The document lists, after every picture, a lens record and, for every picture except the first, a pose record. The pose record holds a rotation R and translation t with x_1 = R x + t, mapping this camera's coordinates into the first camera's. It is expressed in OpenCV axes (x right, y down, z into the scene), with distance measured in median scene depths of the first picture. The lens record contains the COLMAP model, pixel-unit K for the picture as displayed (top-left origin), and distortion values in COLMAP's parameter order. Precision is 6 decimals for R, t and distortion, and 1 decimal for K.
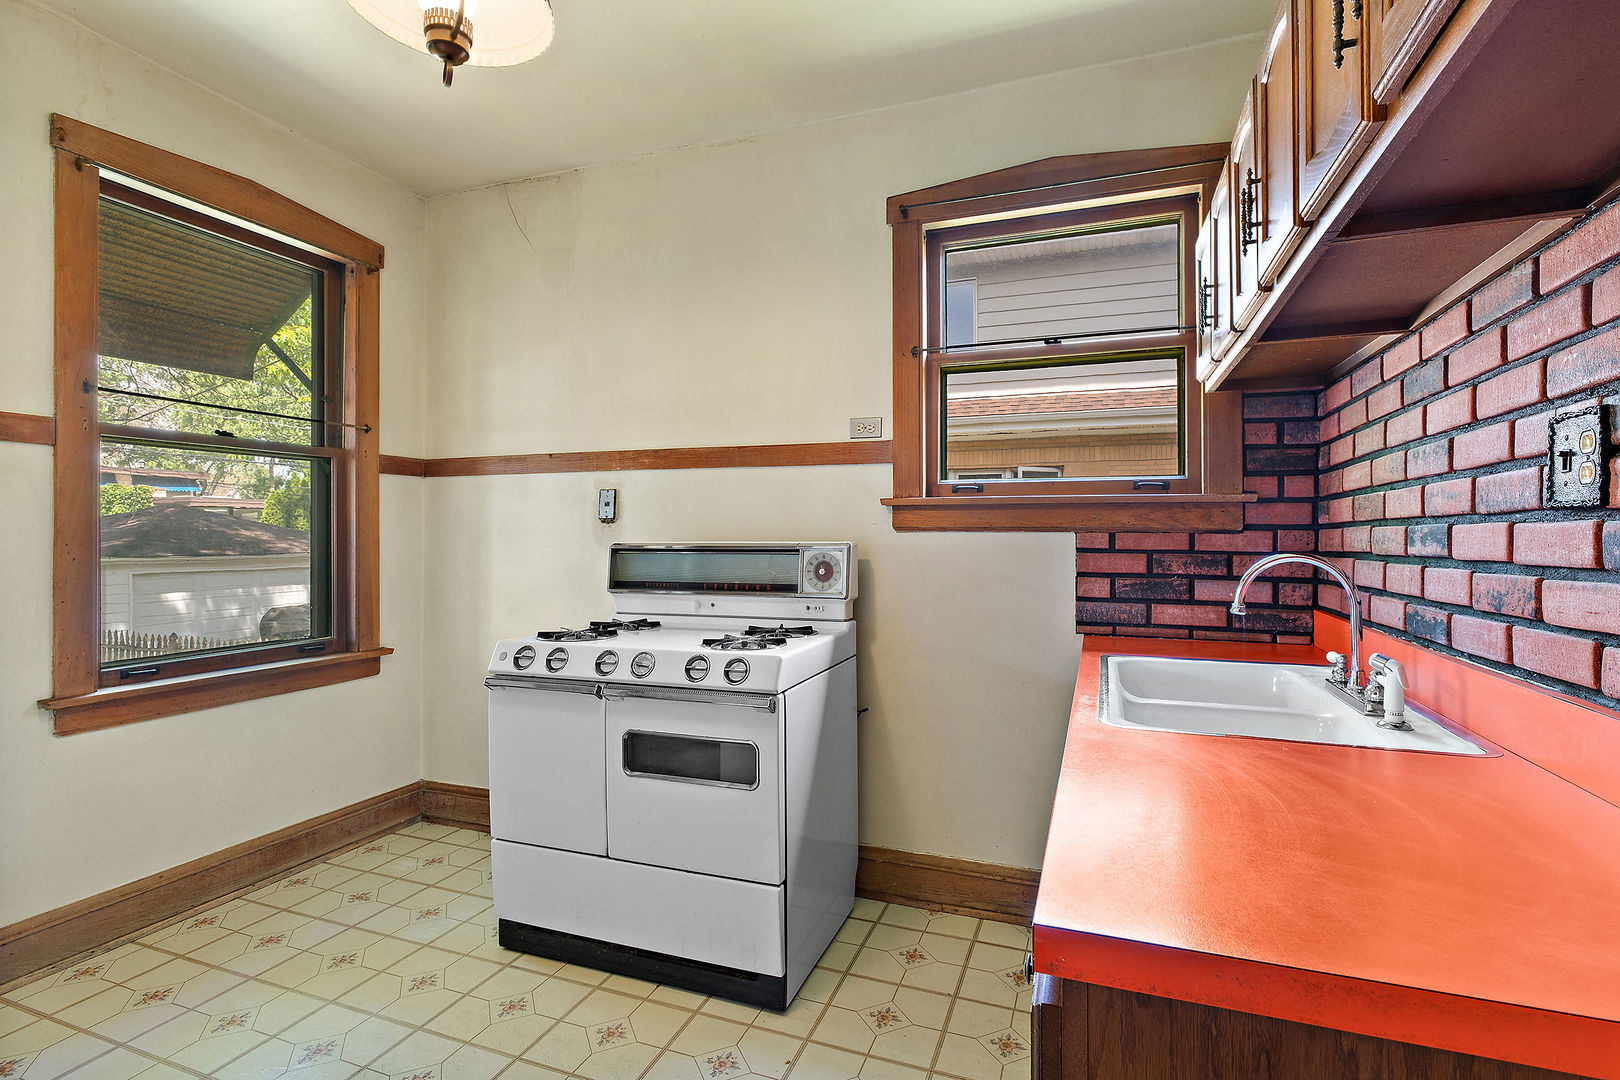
lens RADIAL K [[782.1, 0, 816.0], [0, 782.1, 530.2], [0, 0, 1]] dist [-0.000137, 0.000253]
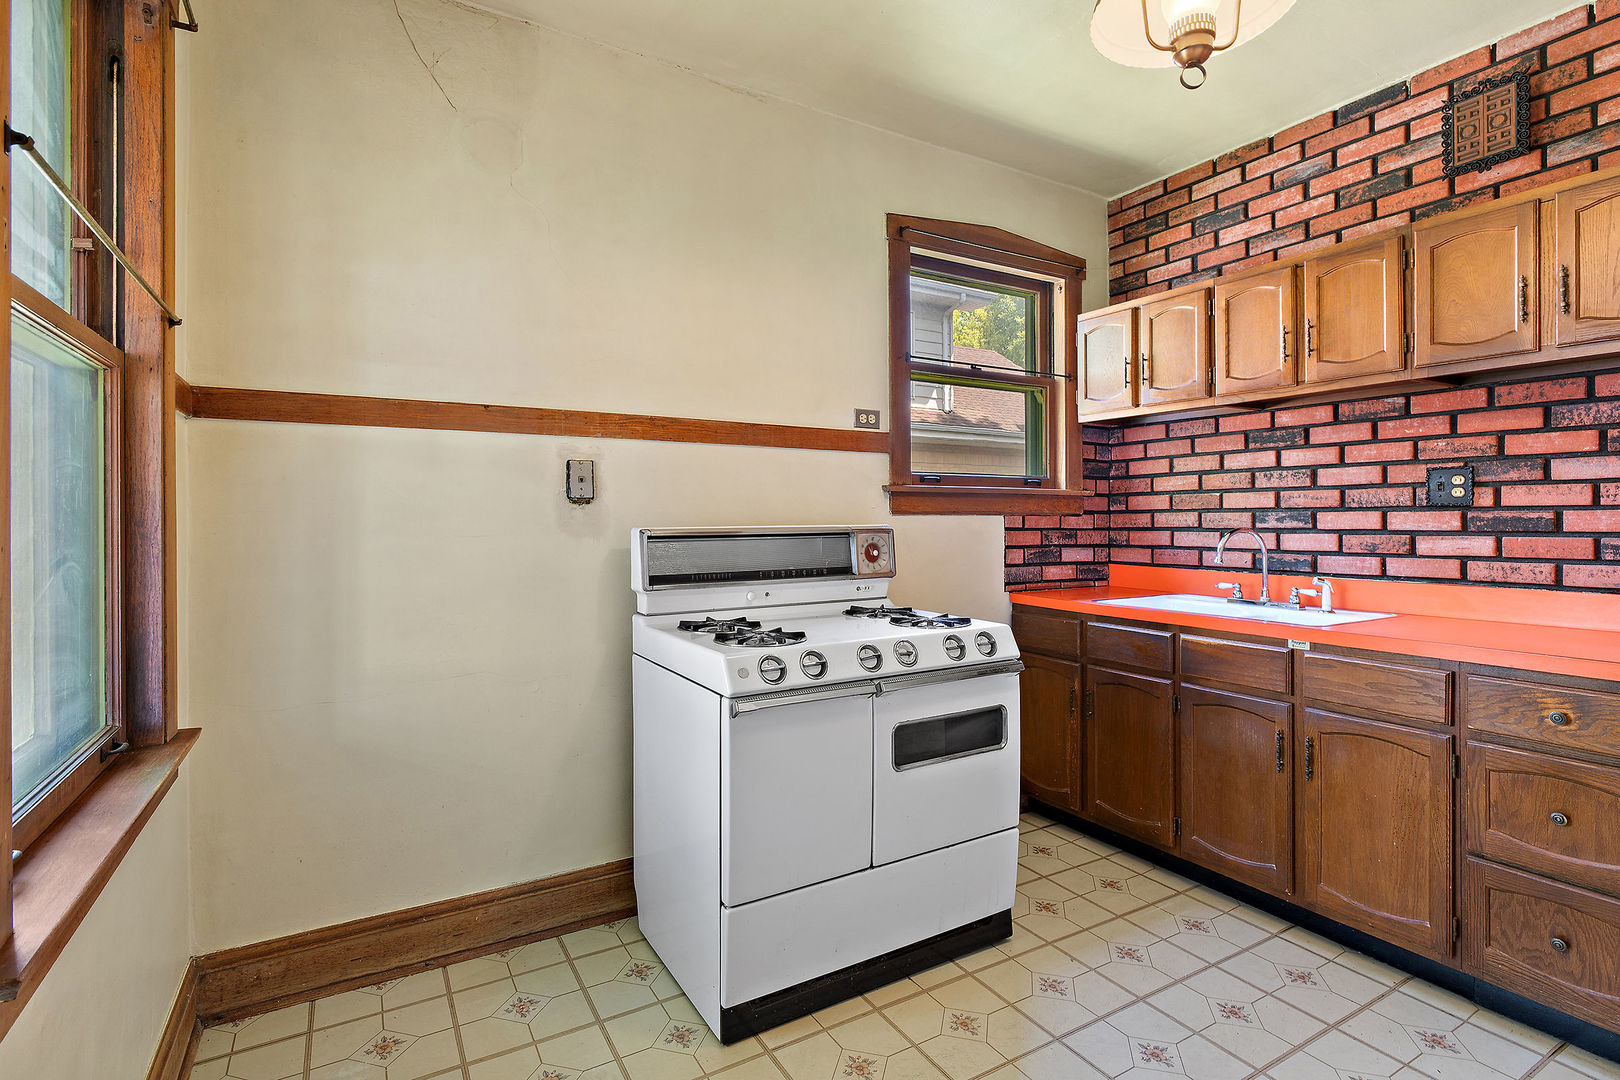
lens RADIAL K [[782.1, 0, 811.7], [0, 782.1, 517.0], [0, 0, 1]] dist [-0.000137, 0.000253]
pose [[0.630102, -0.002493, 0.776508, -0.907970], [-0.002993, 0.999980, 0.005639, -0.001603], [-0.776506, -0.005877, 0.630082, 0.419013]]
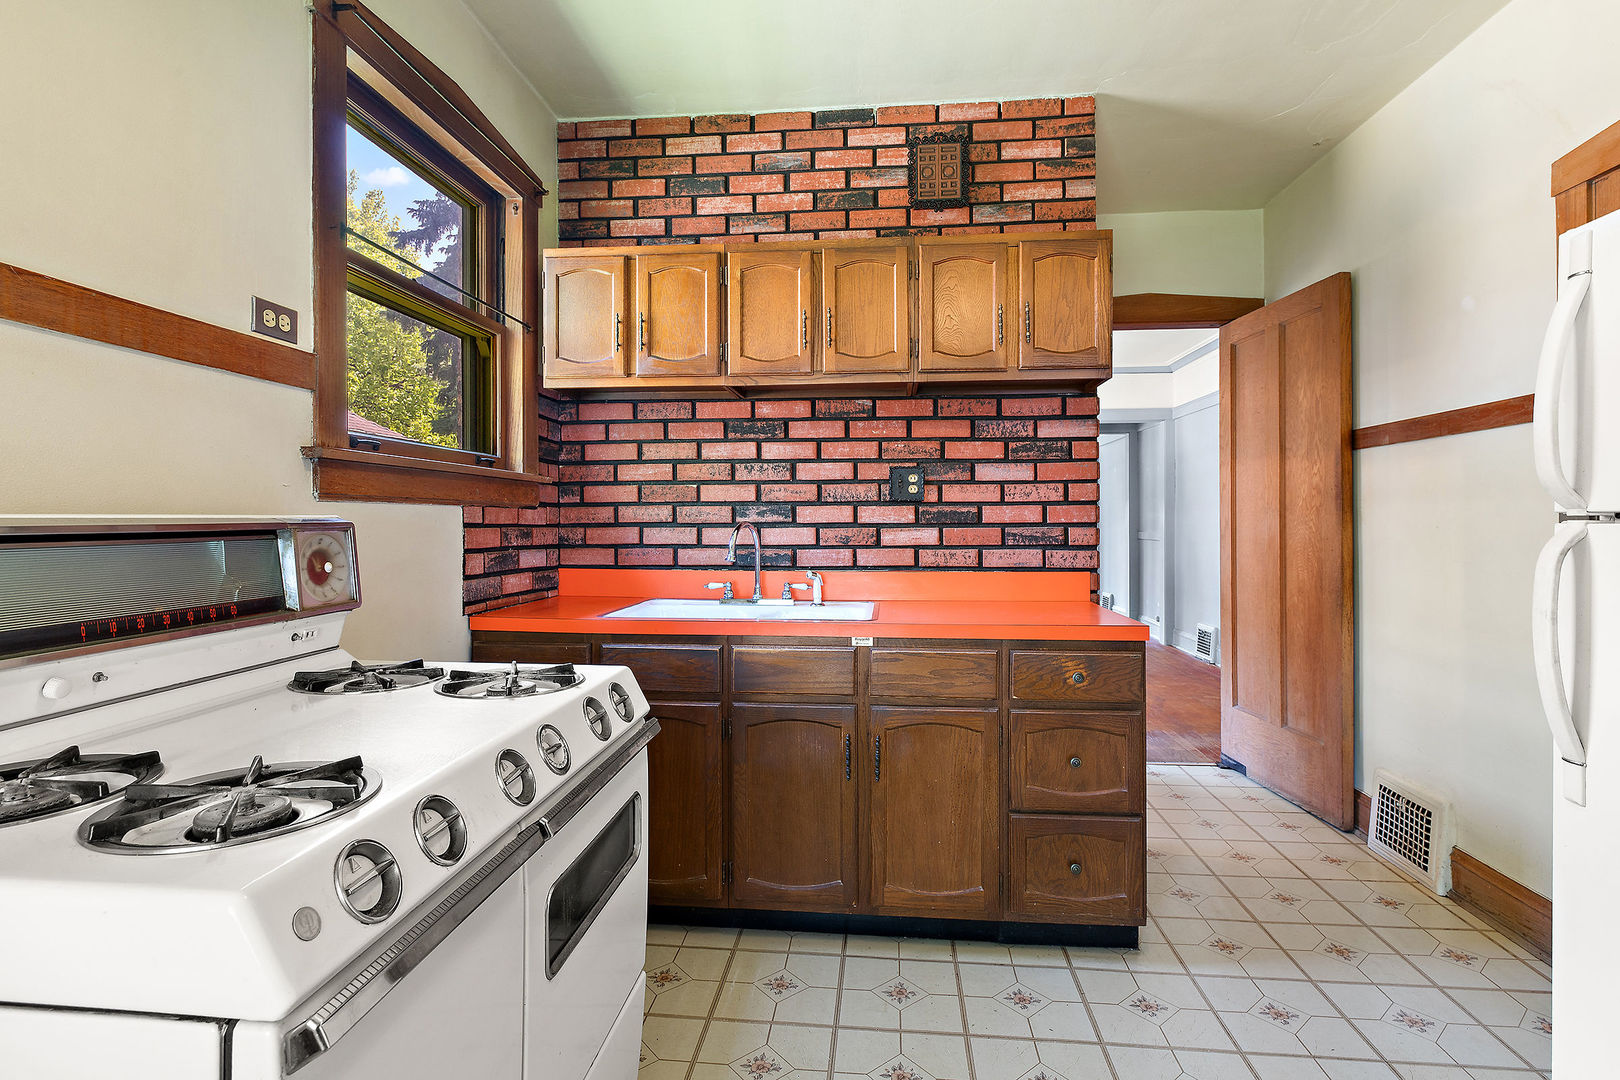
lens RADIAL K [[782.1, 0, 813.0], [0, 782.1, 519.1], [0, 0, 1]] dist [-0.000137, 0.000253]
pose [[-0.255730, -0.000736, 0.966748, -0.665769], [-0.008206, 0.999965, -0.001409, 0.016137], [-0.966713, -0.008294, -0.255728, 0.840350]]
